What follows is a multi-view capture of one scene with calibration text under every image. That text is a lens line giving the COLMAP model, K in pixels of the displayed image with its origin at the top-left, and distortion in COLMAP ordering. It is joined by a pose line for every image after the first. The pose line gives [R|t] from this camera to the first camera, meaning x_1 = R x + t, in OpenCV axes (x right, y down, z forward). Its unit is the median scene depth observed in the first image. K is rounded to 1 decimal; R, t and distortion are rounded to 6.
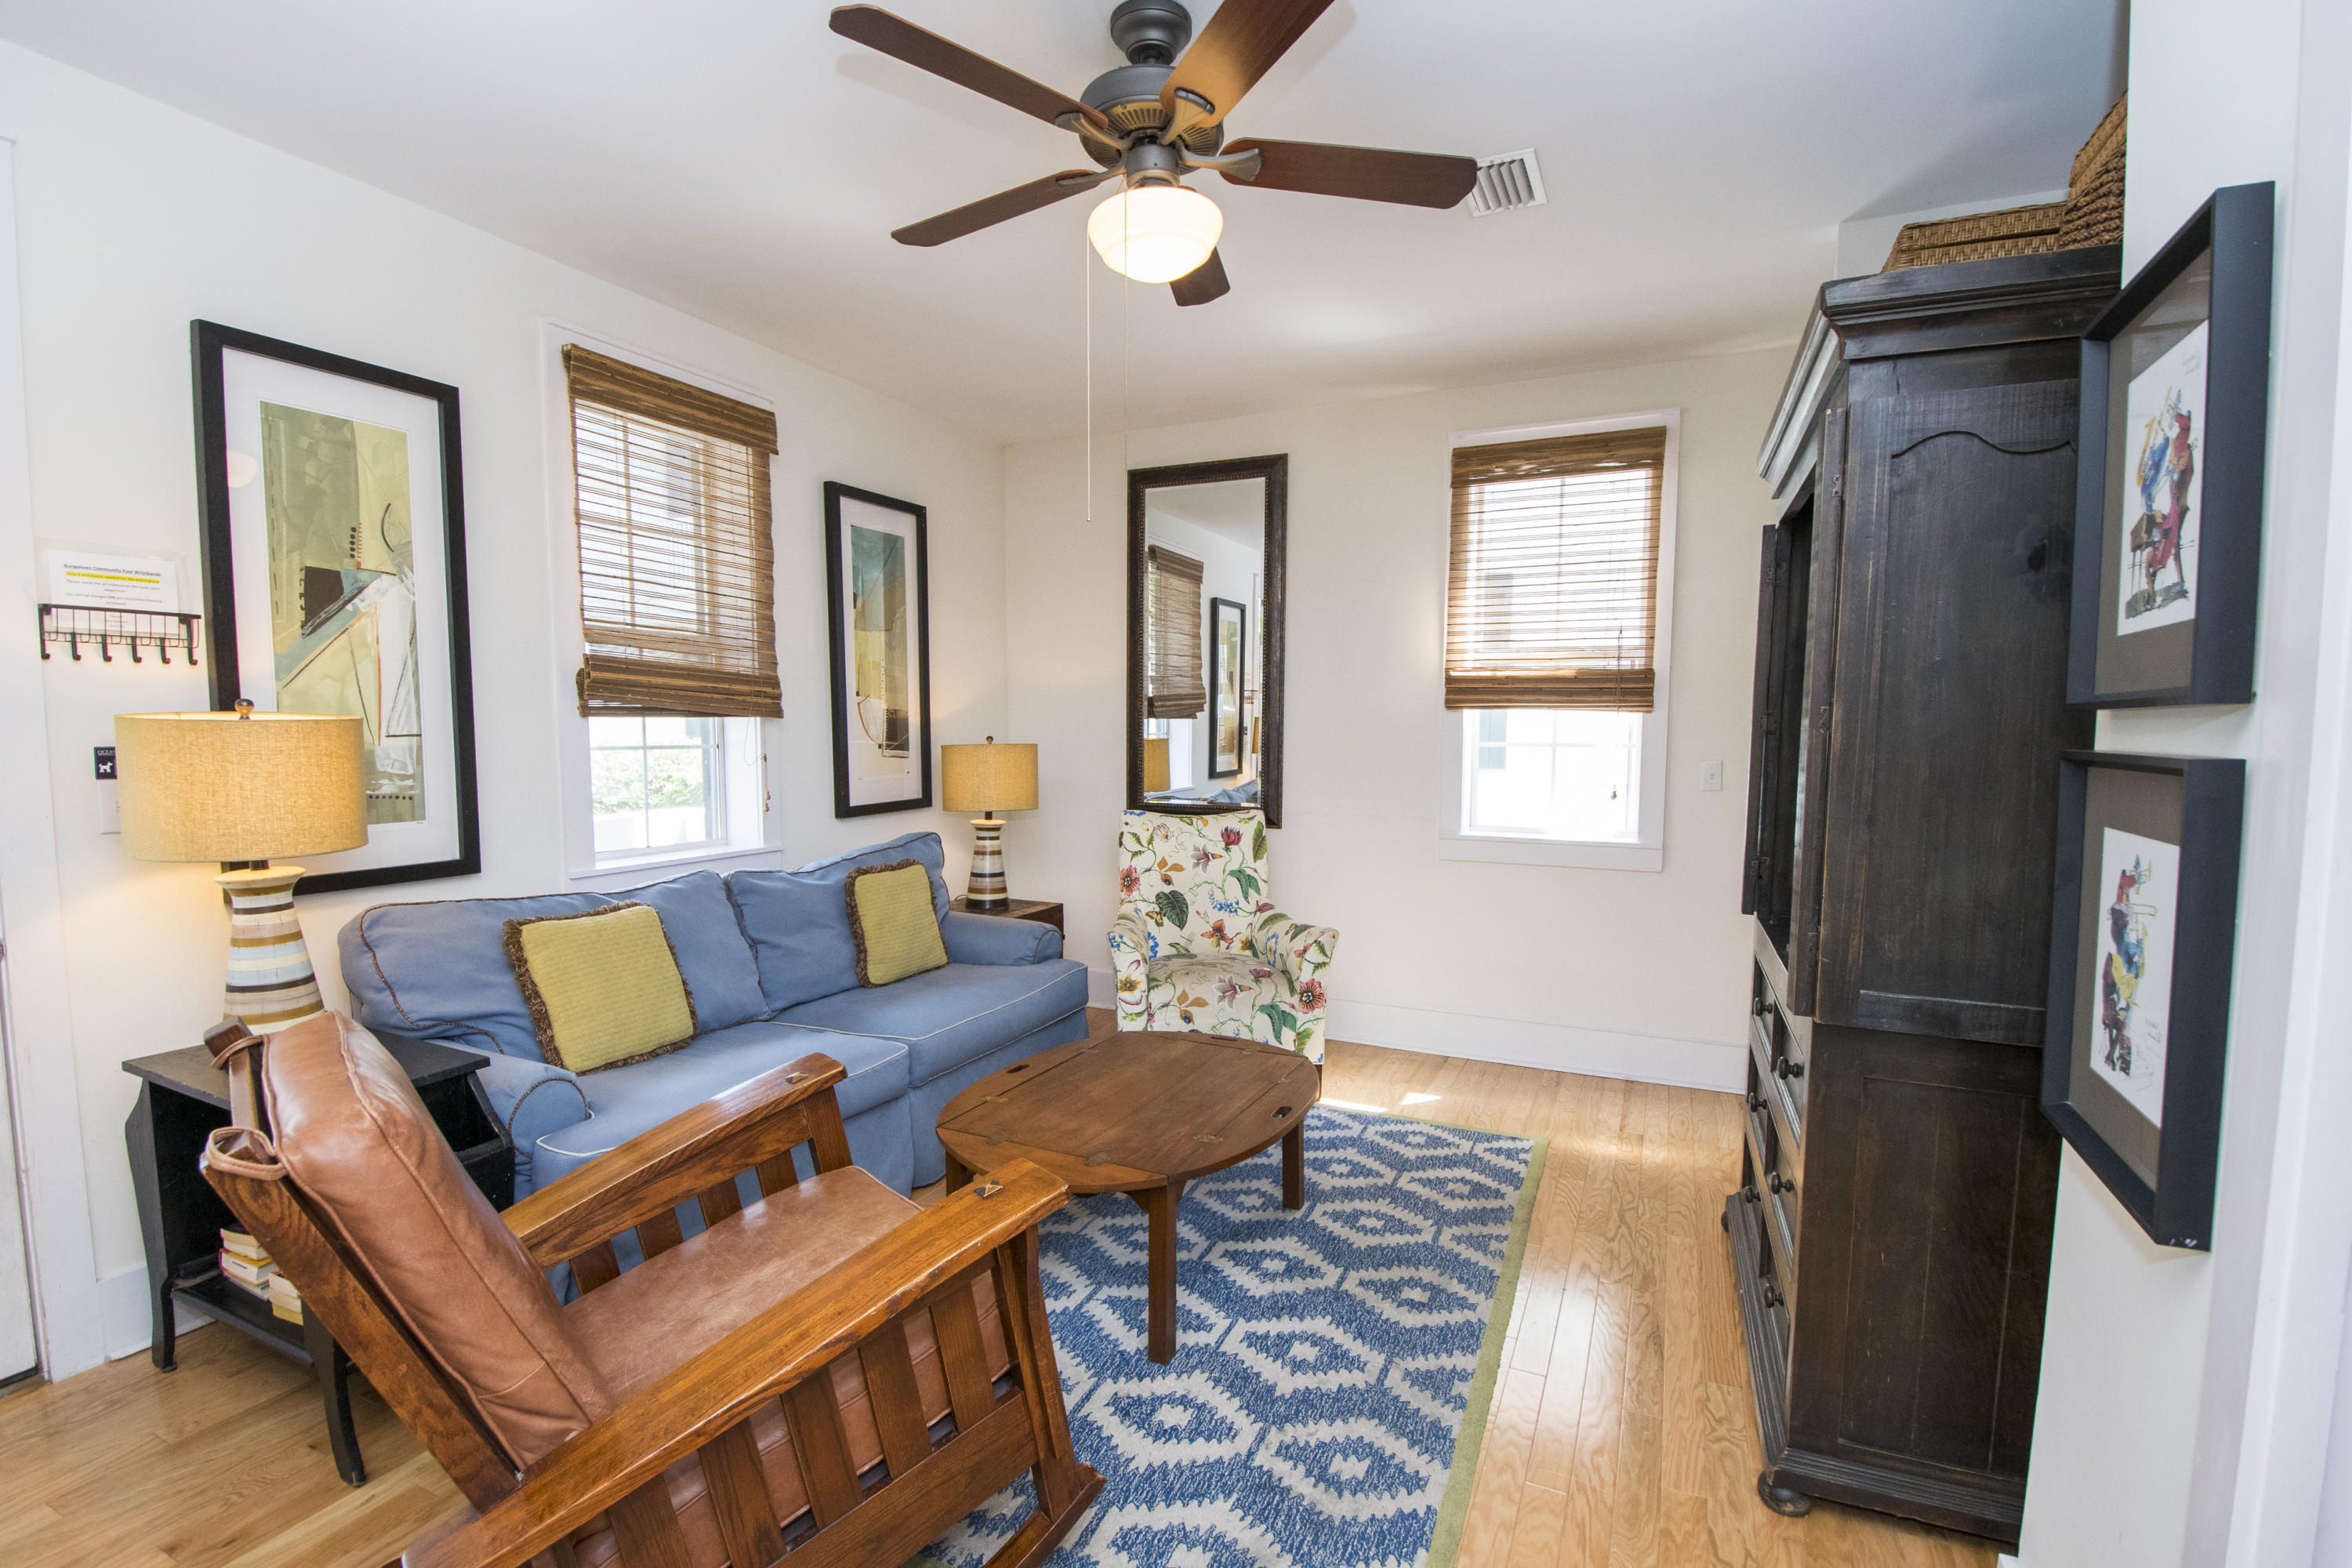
lens RADIAL K [[1050.3, 0, 1198.2], [0, 1050.3, 810.5], [0, 0, 1]] dist [0.011650, -0.020327]
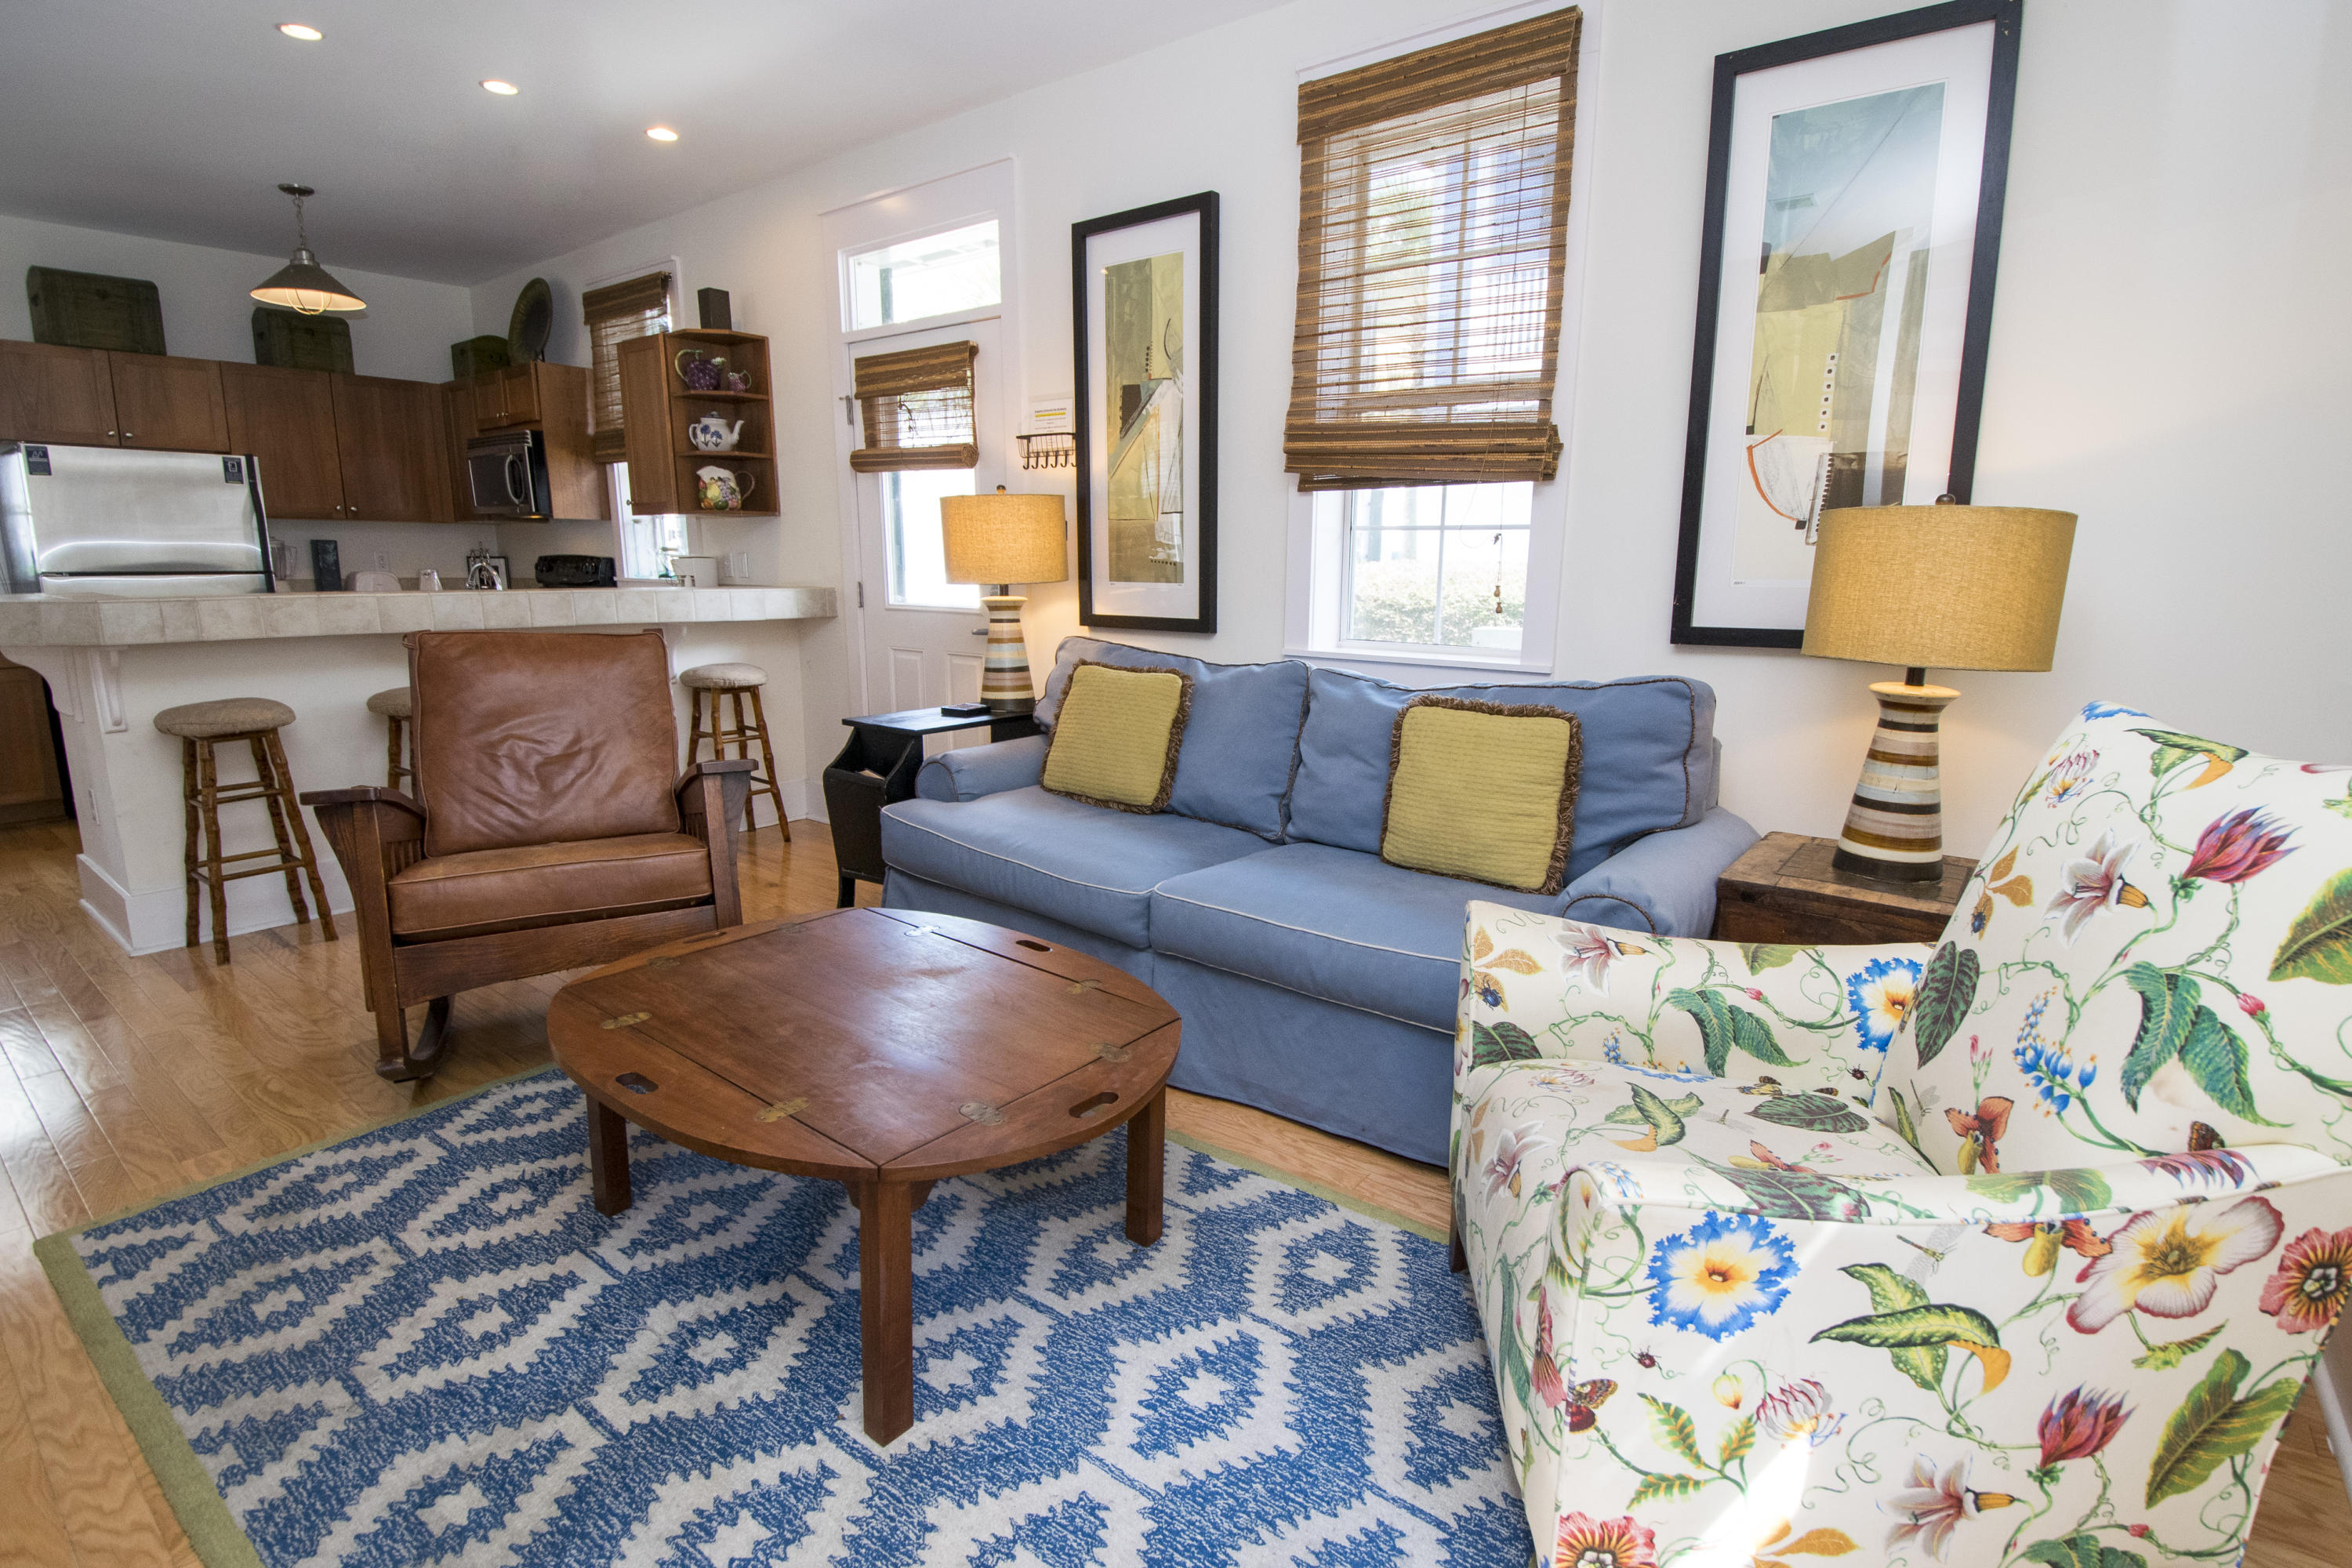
lens RADIAL K [[1094.1, 0, 1206.1], [0, 1094.1, 785.6], [0, 0, 1]] dist [0.001357, -0.015600]
pose [[-0.215358, 0.187043, -0.958455, 0.438900], [-0.093973, 0.972961, 0.210989, -0.027652], [0.972003, 0.135507, -0.191958, 1.085778]]
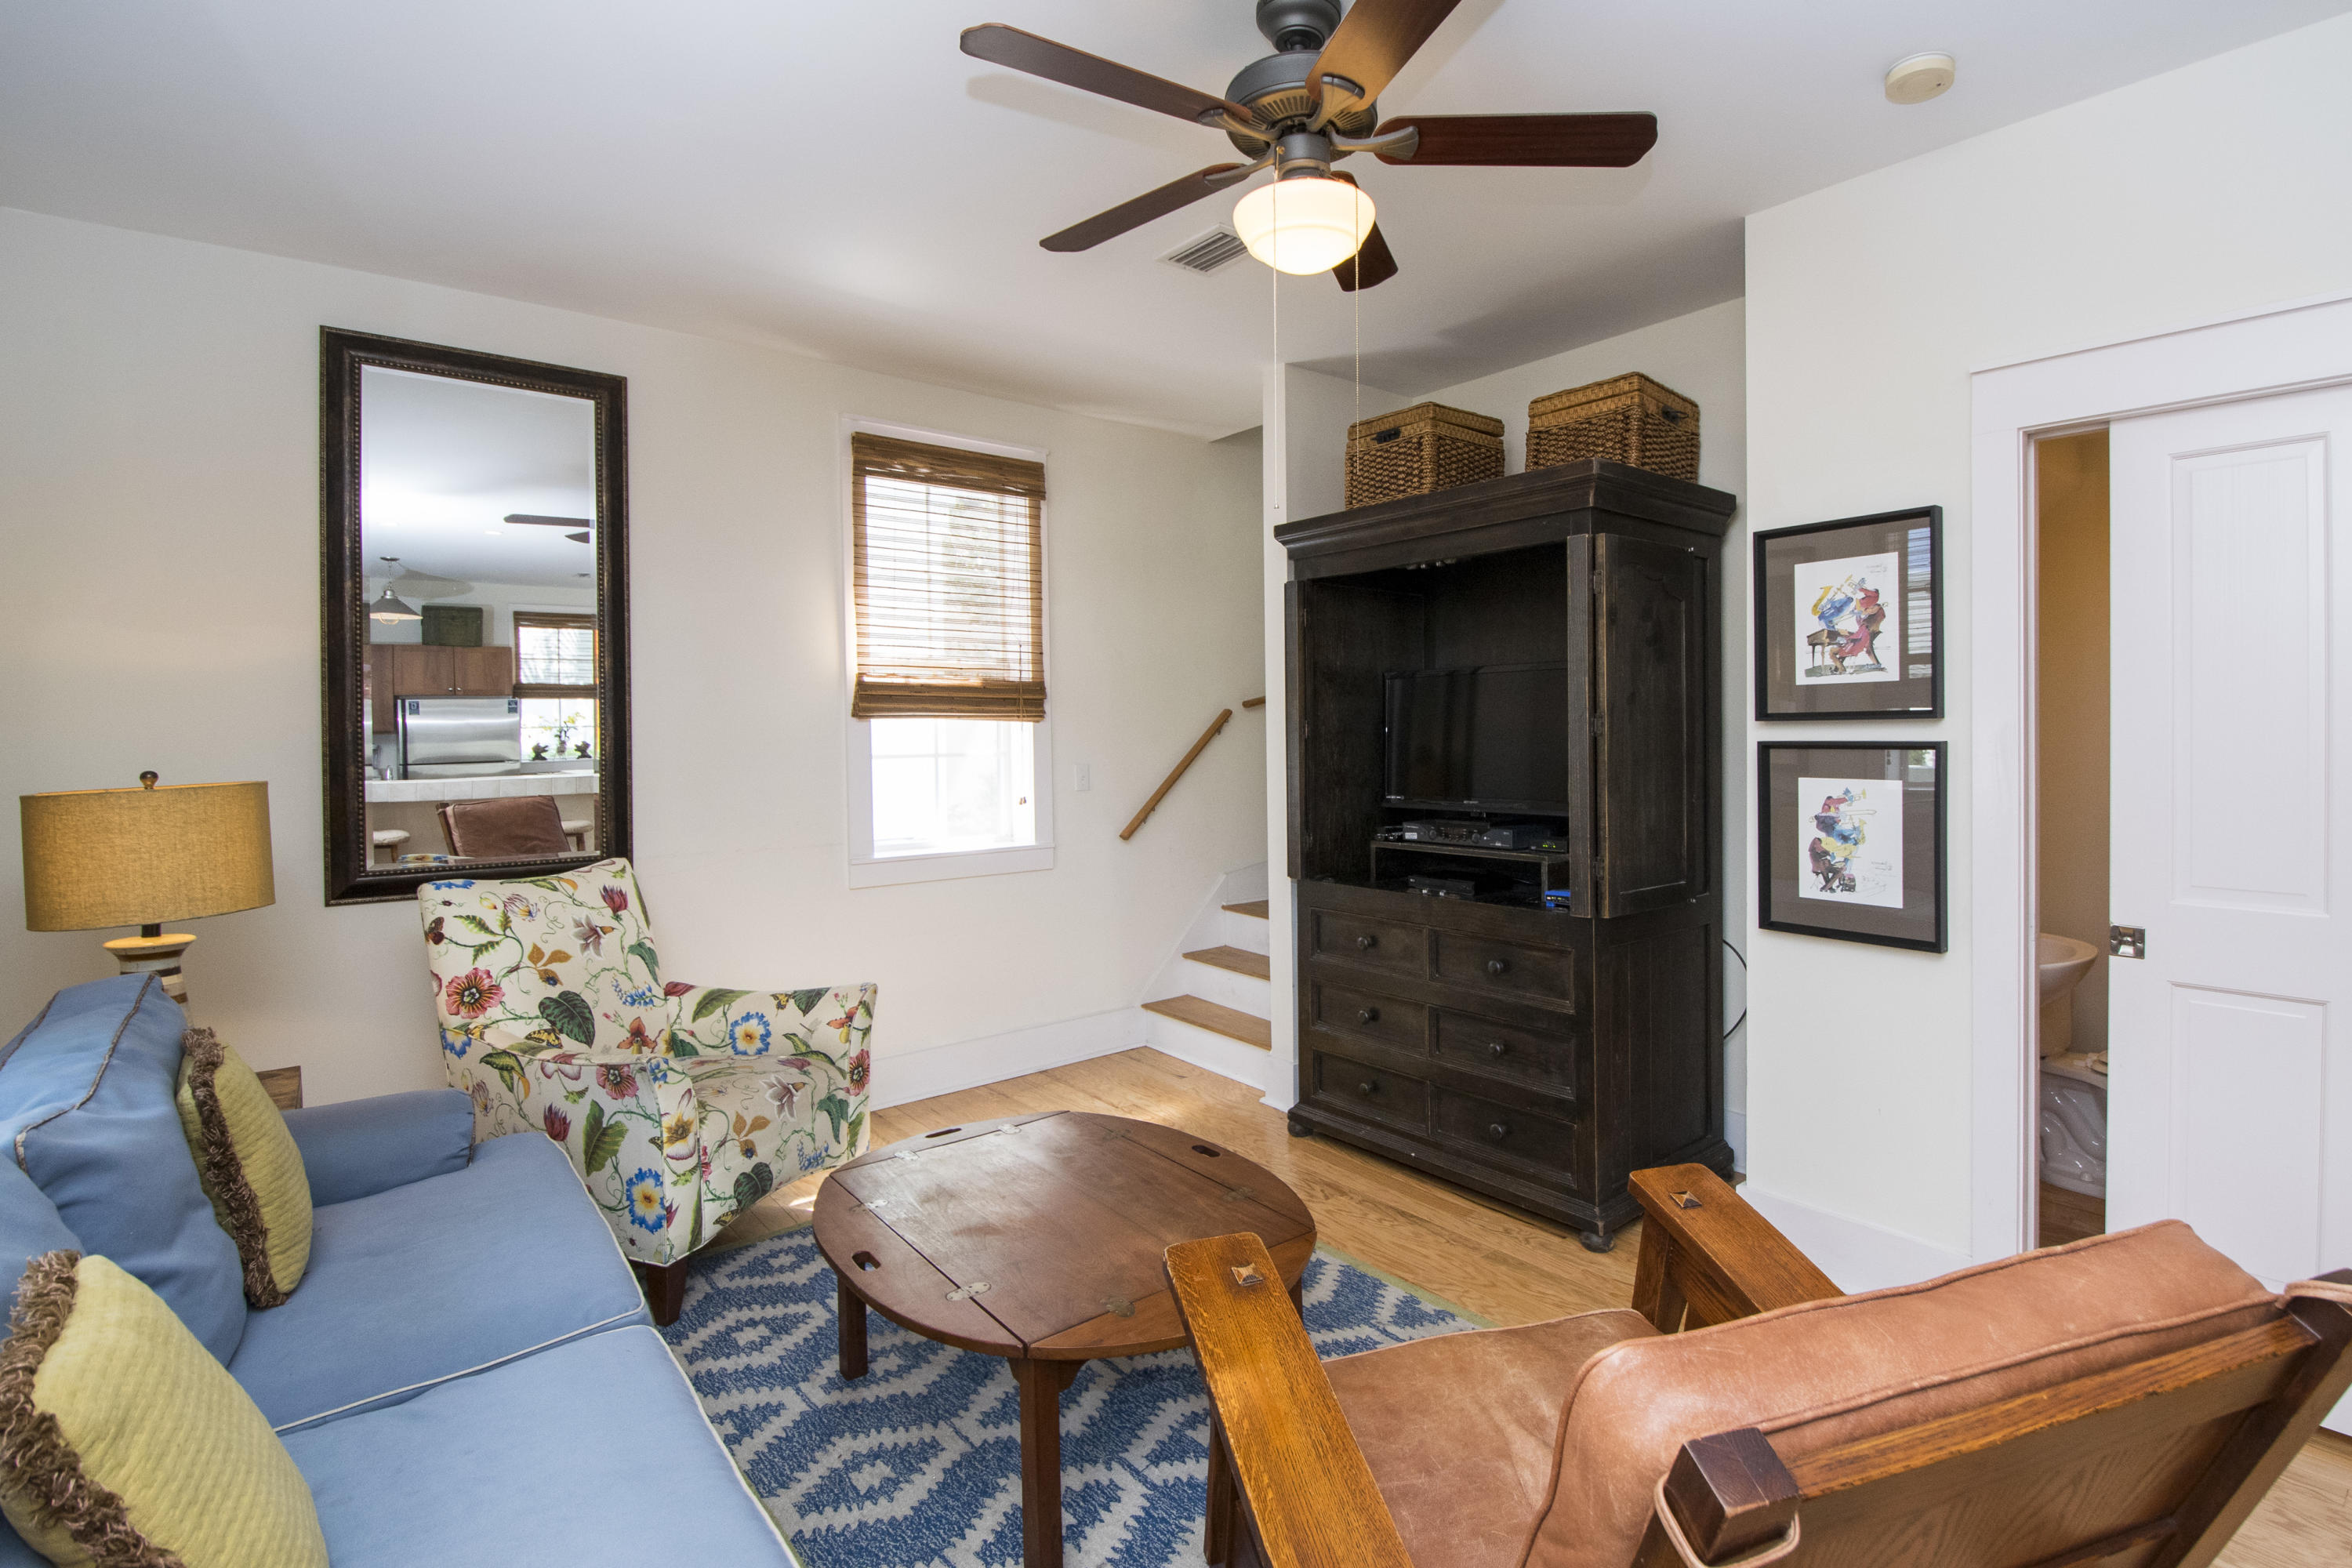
lens RADIAL K [[1092.3, 0, 1233.1], [0, 1092.3, 745.0], [0, 0, 1]] dist [0.000645, 0.000029]
pose [[0.434661, -0.021738, 0.900332, -0.595923], [0.085037, 0.996233, -0.017001, -0.040282], [-0.896571, 0.083951, 0.434872, 0.407576]]
